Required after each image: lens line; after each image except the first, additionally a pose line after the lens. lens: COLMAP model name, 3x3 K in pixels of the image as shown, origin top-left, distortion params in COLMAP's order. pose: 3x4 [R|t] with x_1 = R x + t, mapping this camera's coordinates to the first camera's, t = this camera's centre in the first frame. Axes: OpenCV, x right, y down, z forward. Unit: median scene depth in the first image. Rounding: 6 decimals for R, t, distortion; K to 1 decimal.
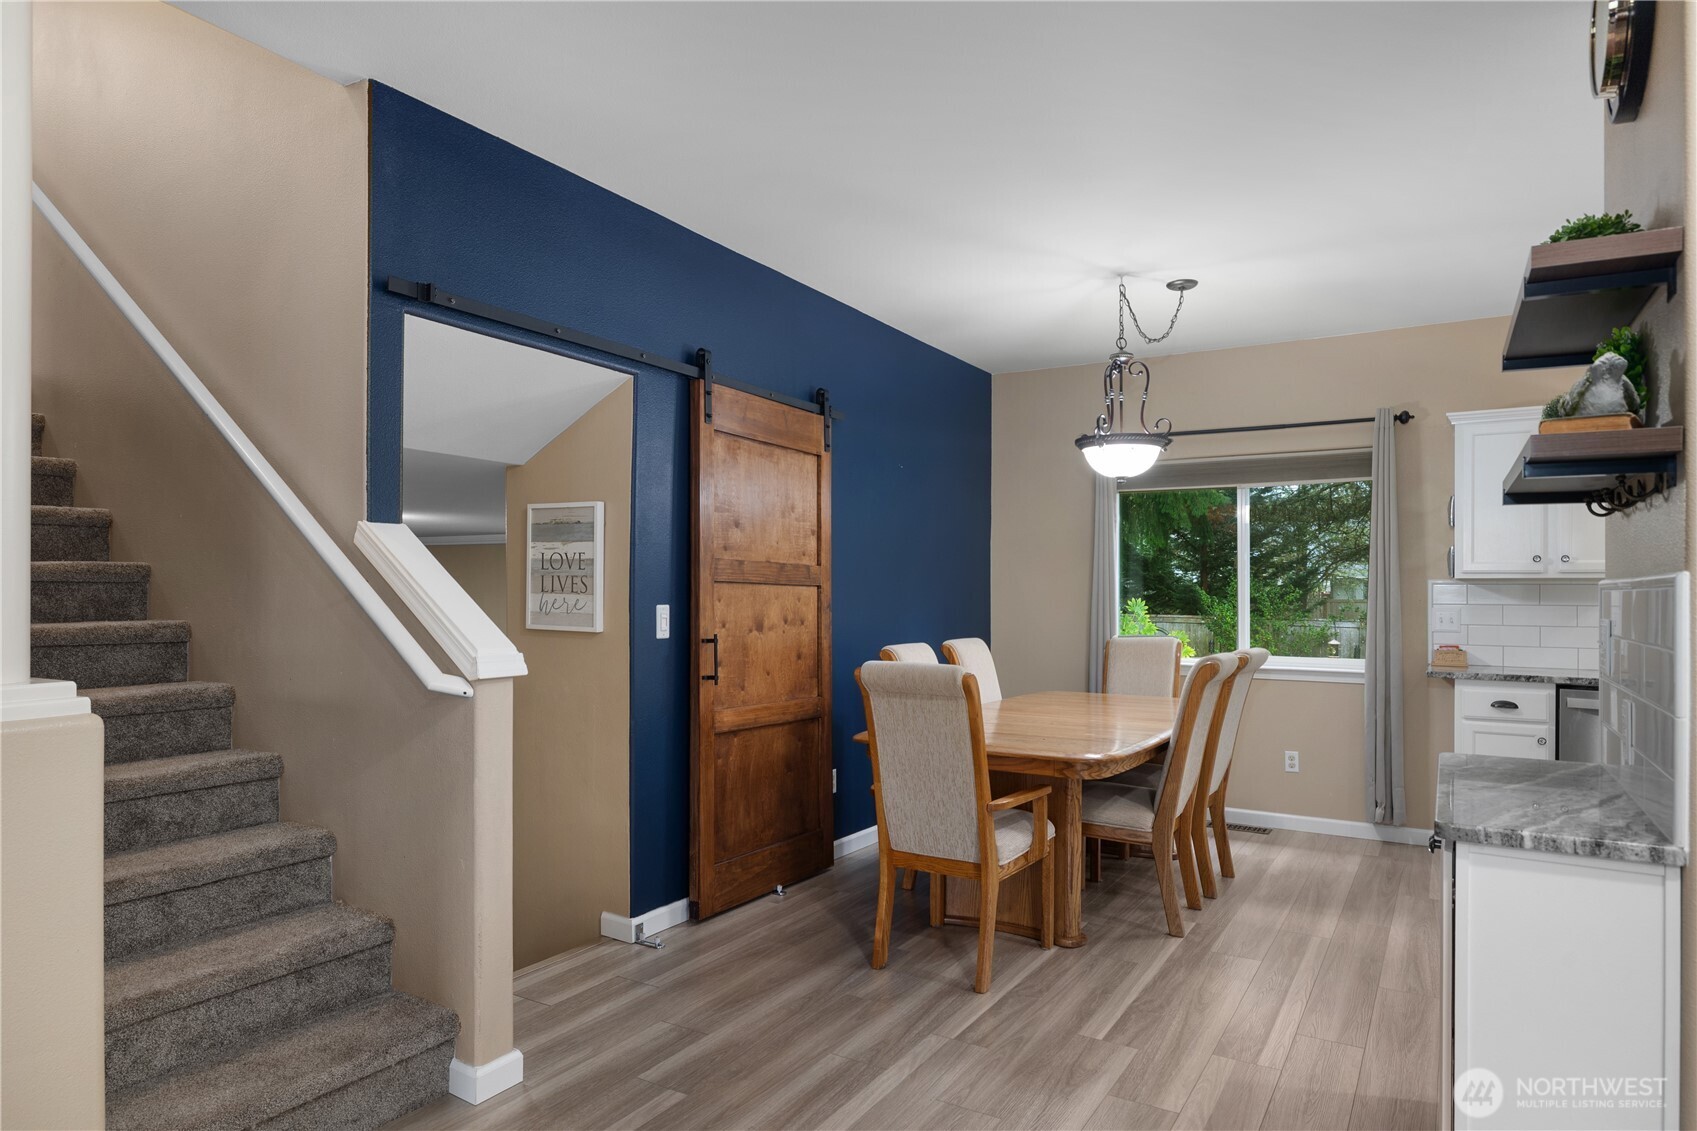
lens RADIAL K [[1024.9, 0, 848.8], [0, 1024.9, 577.9], [0, 0, 1]] dist [-0.008035, -0.001363]
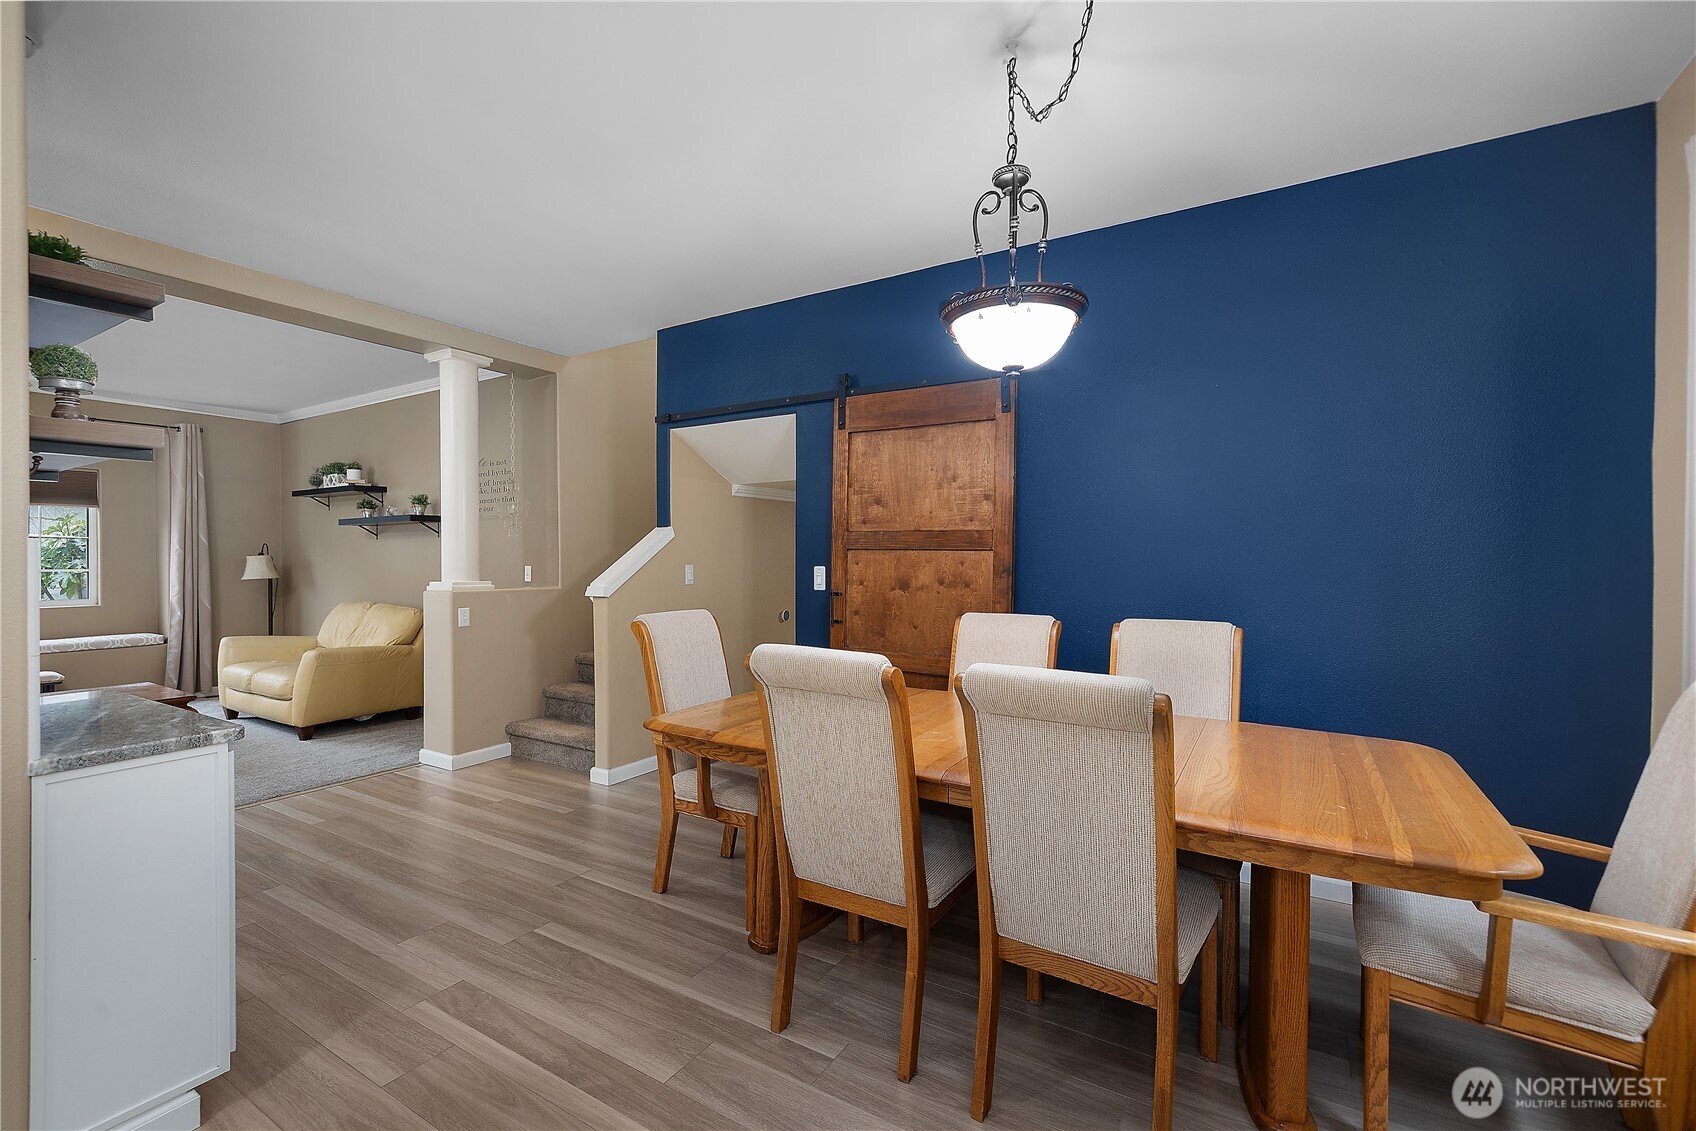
lens RADIAL K [[730.6, 0, 852.8], [0, 730.6, 560.4], [0, 0, 1]] dist [-0.008623, 0.000583]
pose [[-0.005851, -0.003124, -0.999978, 0.781720], [0.016675, 0.999856, -0.003221, 0.020801], [0.999844, -0.016693, -0.005798, 0.989302]]
